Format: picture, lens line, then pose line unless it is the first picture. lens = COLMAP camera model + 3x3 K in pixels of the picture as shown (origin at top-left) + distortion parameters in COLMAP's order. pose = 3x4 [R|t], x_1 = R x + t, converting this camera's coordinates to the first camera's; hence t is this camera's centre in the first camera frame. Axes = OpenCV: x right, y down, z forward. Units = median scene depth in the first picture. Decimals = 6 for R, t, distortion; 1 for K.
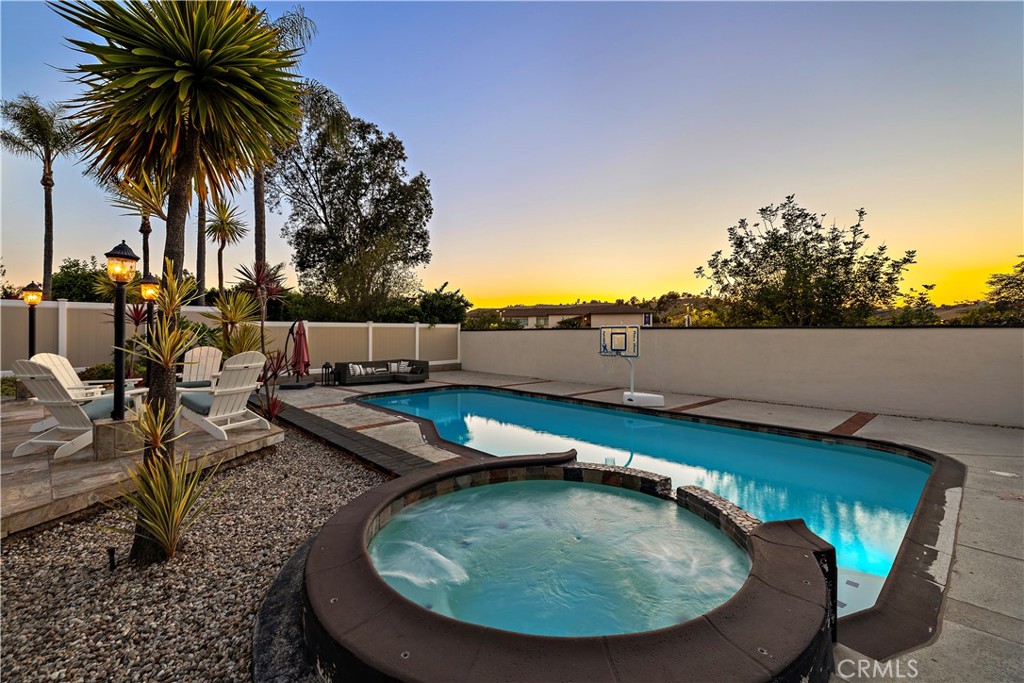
lens RADIAL K [[426.8, 0, 518.1], [0, 426.8, 337.2], [0, 0, 1]] dist [-0.001812, -0.000180]
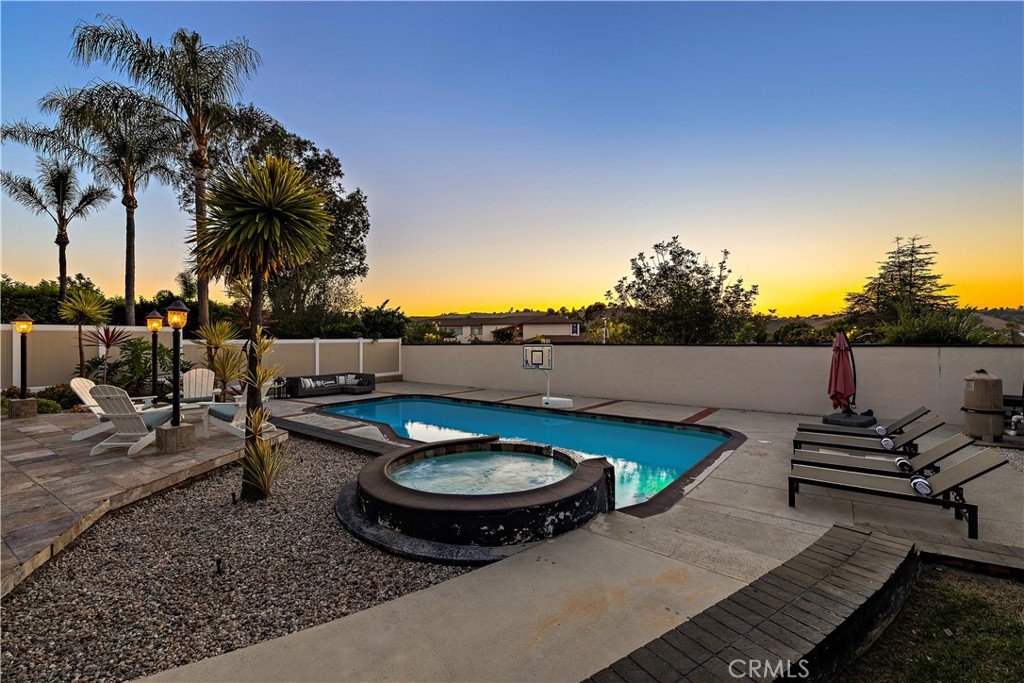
lens RADIAL K [[426.8, 0, 518.1], [0, 426.8, 337.2], [0, 0, 1]] dist [-0.001812, -0.000180]
pose [[0.988162, -0.003999, 0.153360, -0.008160], [0.006605, 0.999842, -0.016489, -0.016075], [-0.153270, 0.017307, 0.988033, -0.134731]]
